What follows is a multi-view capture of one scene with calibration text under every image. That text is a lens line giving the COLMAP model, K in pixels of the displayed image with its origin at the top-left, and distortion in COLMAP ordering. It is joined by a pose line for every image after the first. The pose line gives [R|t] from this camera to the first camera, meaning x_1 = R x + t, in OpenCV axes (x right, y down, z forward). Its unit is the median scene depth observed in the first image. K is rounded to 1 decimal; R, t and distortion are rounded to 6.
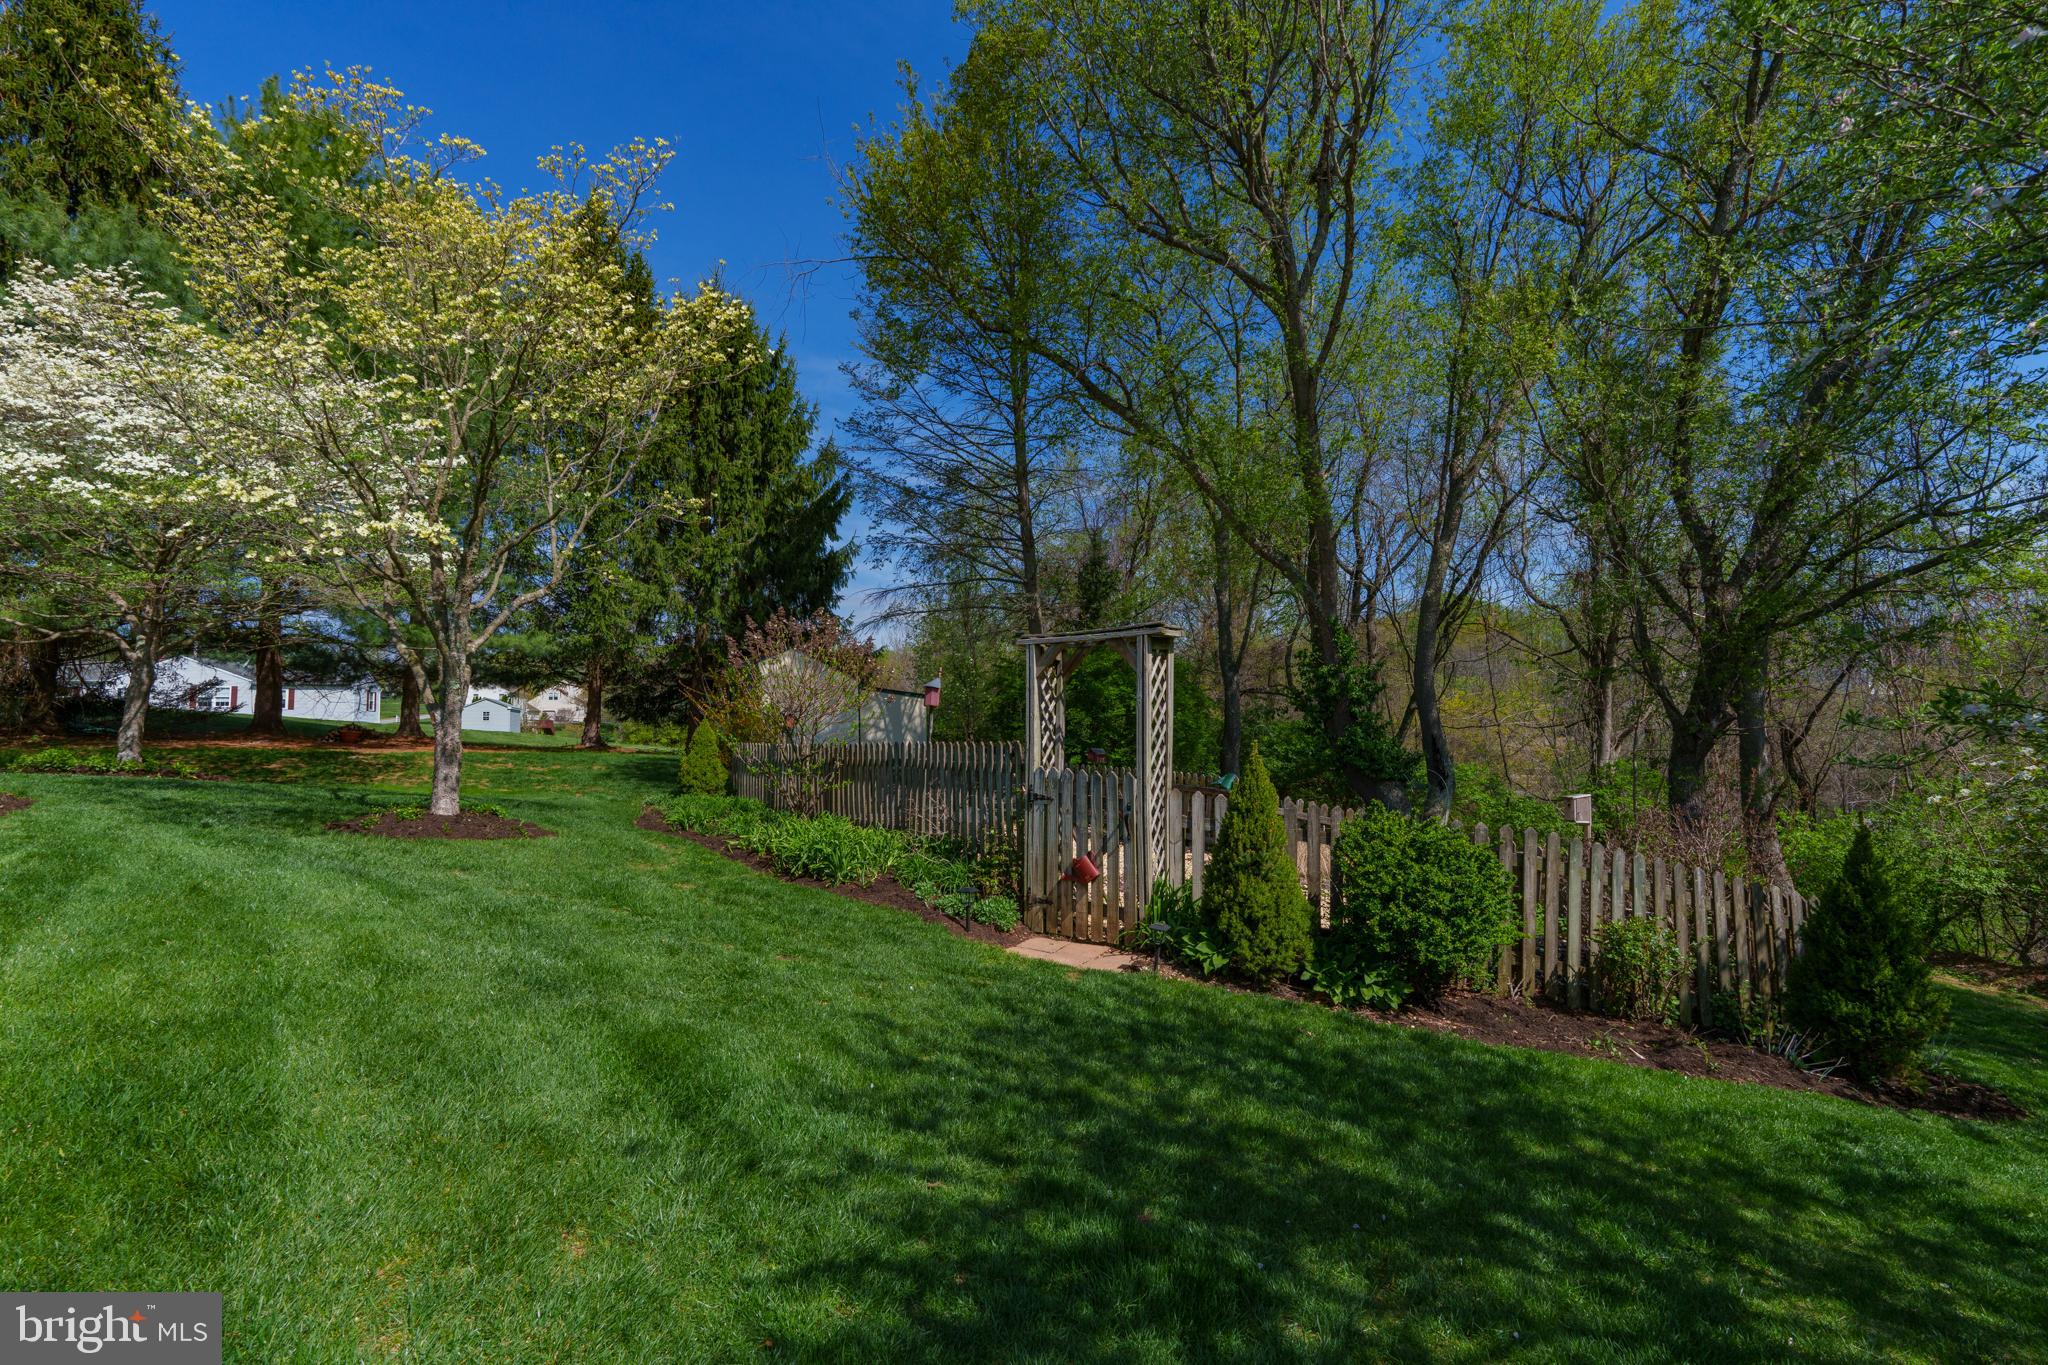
lens RADIAL K [[923.5, 0, 1027.9], [0, 923.5, 678.5], [0, 0, 1]] dist [0.002487, 0.000172]
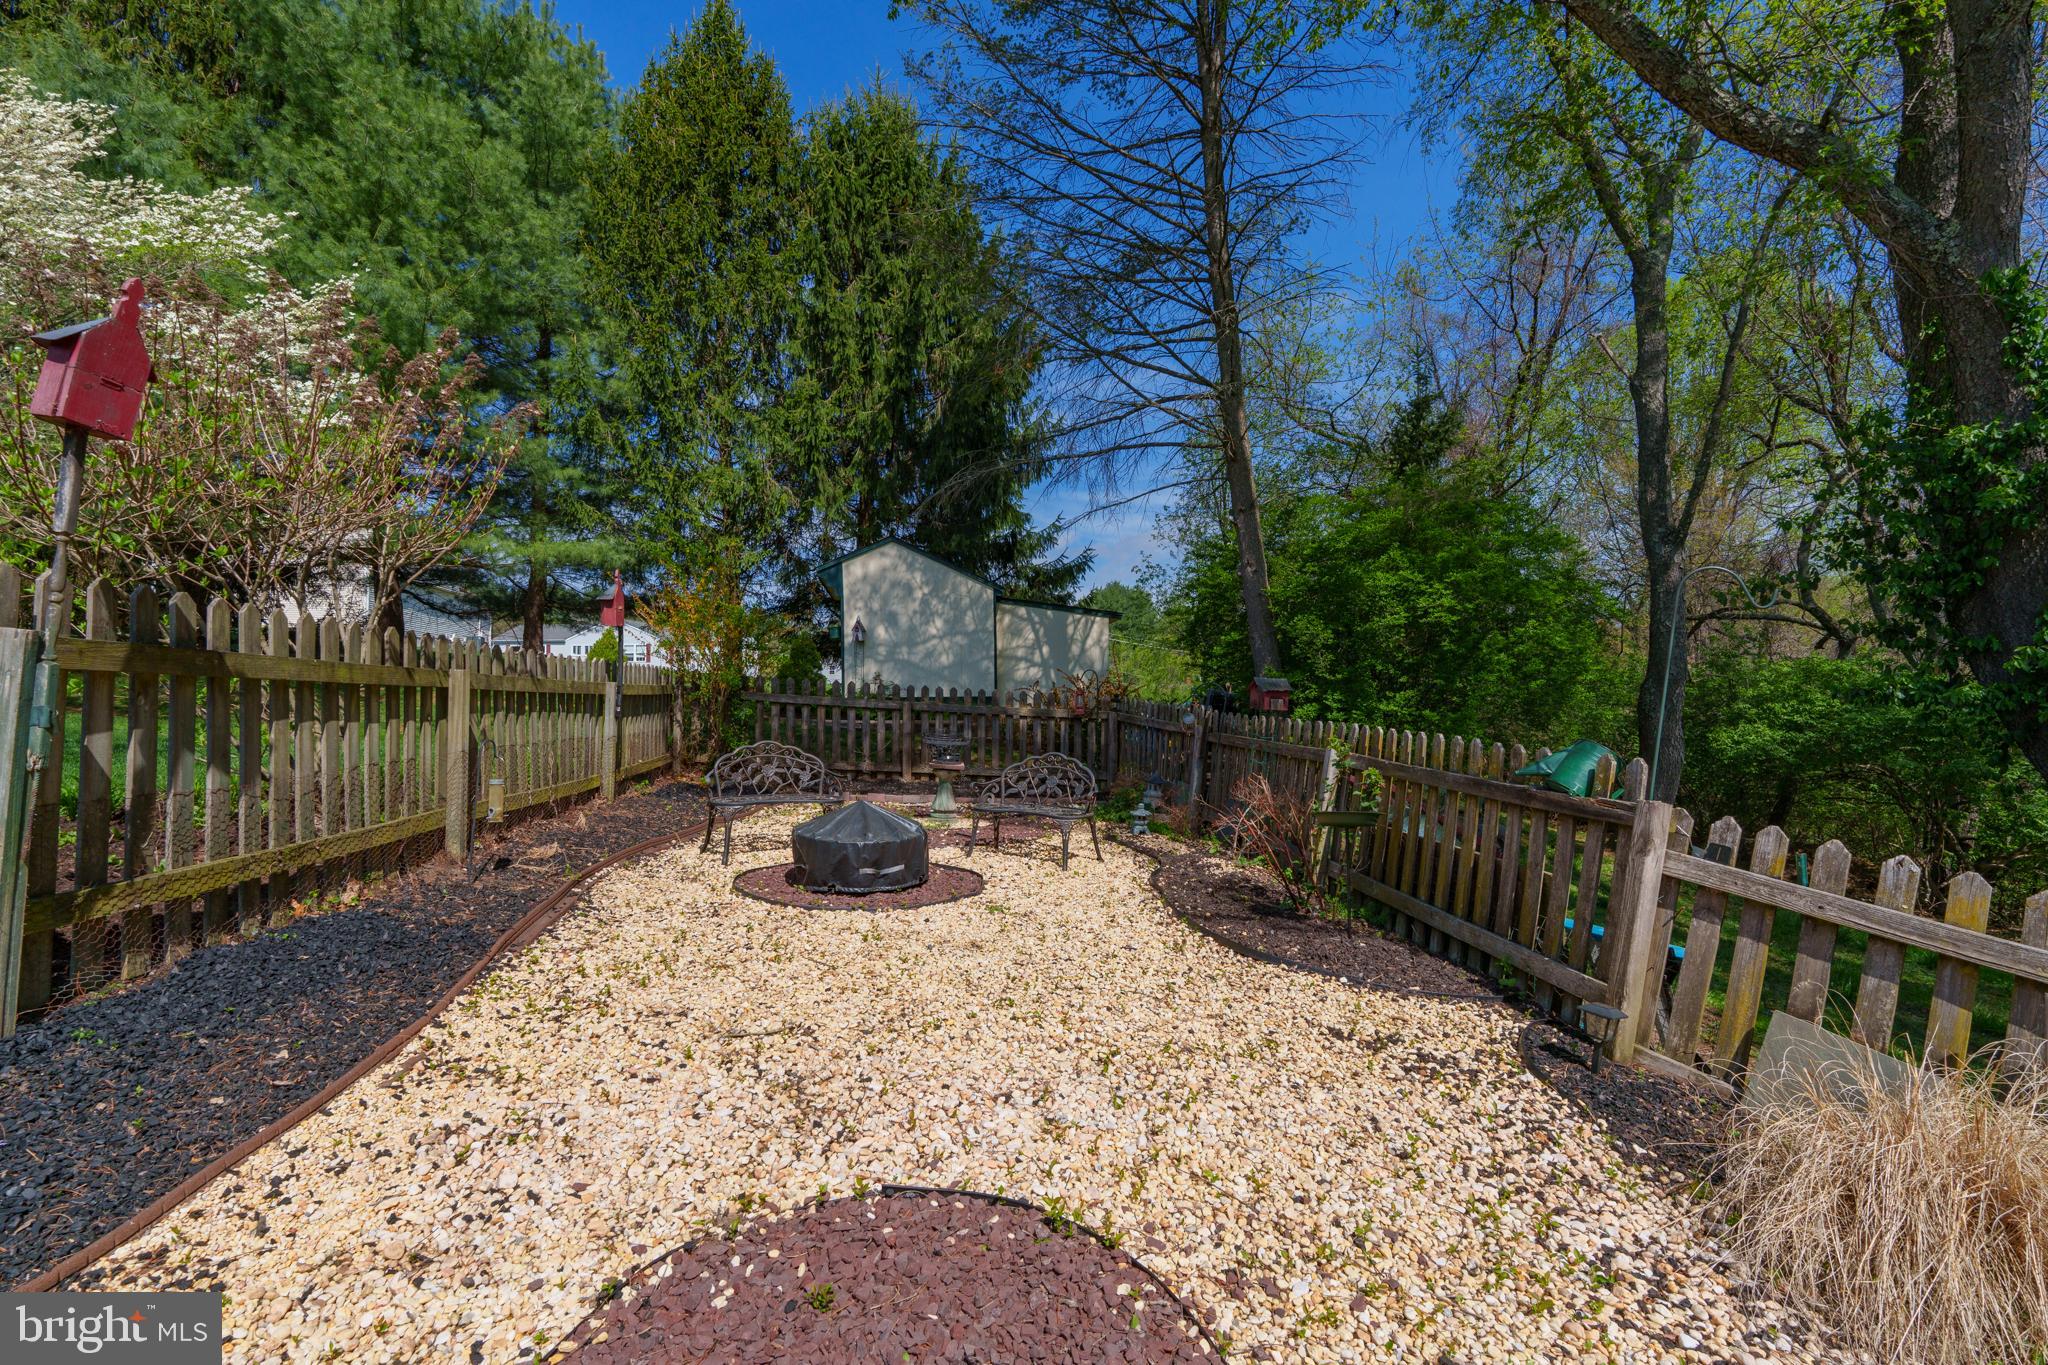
lens RADIAL K [[923.5, 0, 1027.9], [0, 923.5, 678.5], [0, 0, 1]] dist [0.002487, 0.000172]
pose [[0.915555, 0.003844, -0.402175, 0.105901], [0.012448, 0.999204, 0.037888, 0.041939], [0.402000, -0.039695, 0.914779, 0.400400]]
